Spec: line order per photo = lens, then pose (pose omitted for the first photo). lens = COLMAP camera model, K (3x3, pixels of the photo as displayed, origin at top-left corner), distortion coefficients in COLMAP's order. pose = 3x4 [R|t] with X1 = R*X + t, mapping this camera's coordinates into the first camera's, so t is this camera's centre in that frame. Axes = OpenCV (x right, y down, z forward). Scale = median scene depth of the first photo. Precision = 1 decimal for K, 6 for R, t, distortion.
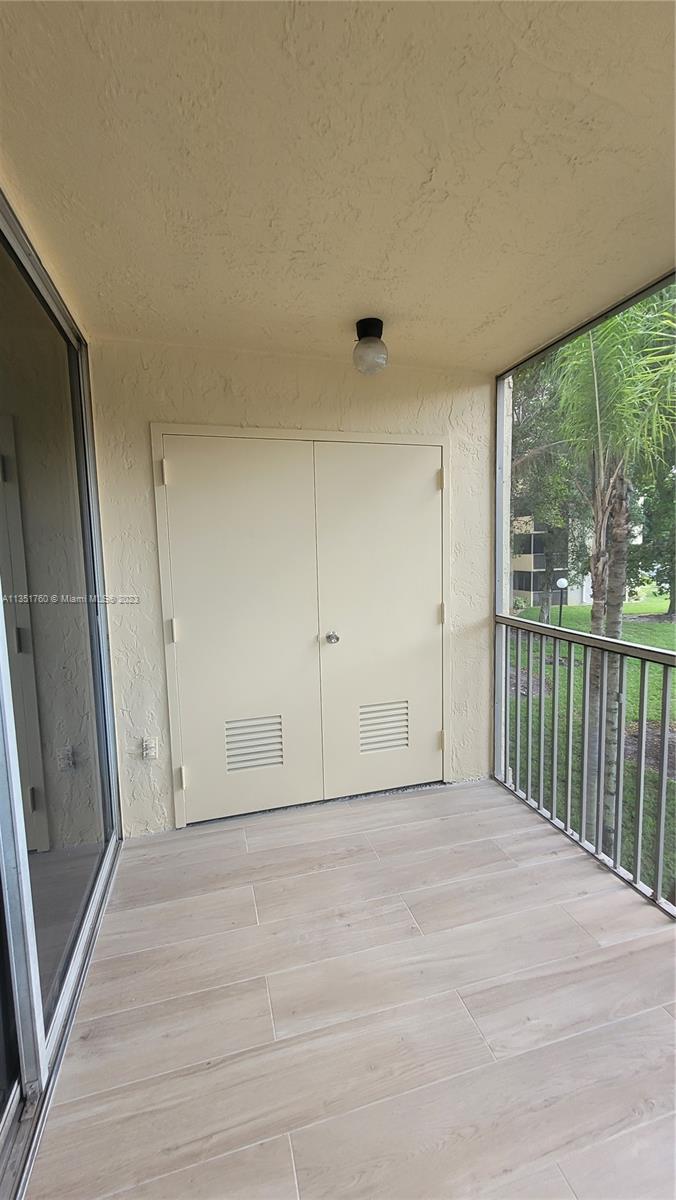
lens RADIAL K [[472.3, 0, 338.7], [0, 472.3, 601.0], [0, 0, 1]] dist [0.000826, -0.001027]
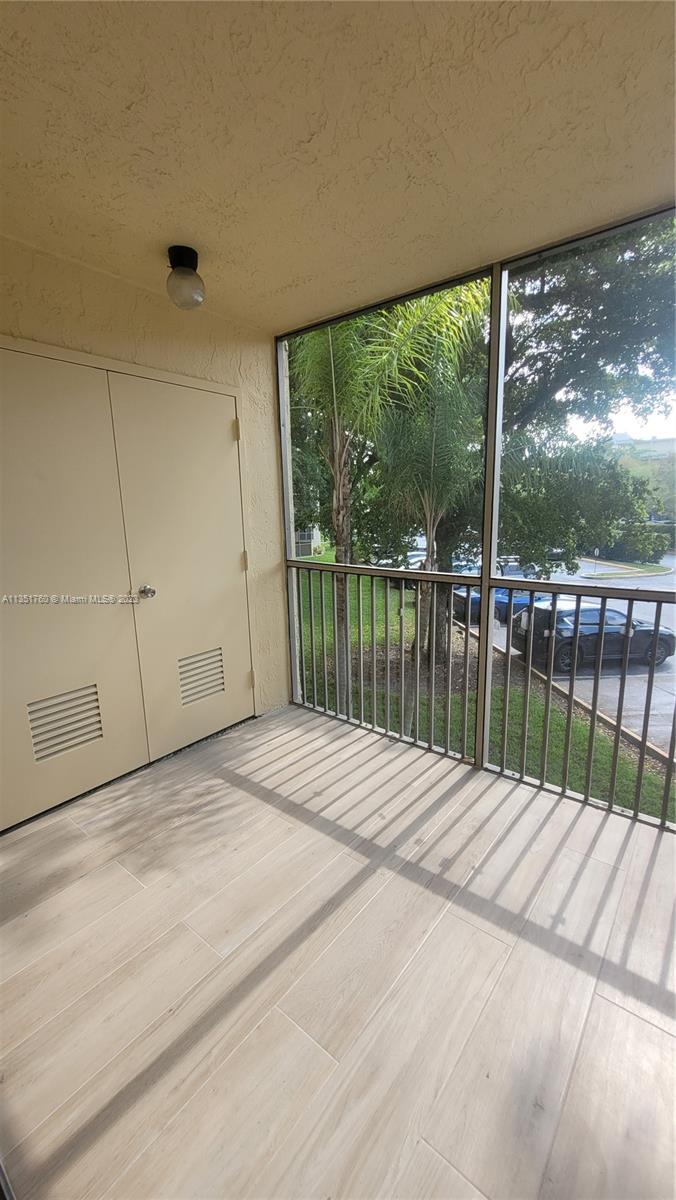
lens RADIAL K [[472.3, 0, 344.4], [0, 472.3, 598.8], [0, 0, 1]] dist [0.000826, -0.001027]
pose [[0.812052, -0.103922, 0.574257, -0.220625], [0.058926, 0.993589, 0.096480, 0.022059], [-0.580602, -0.044508, 0.812970, 0.008979]]
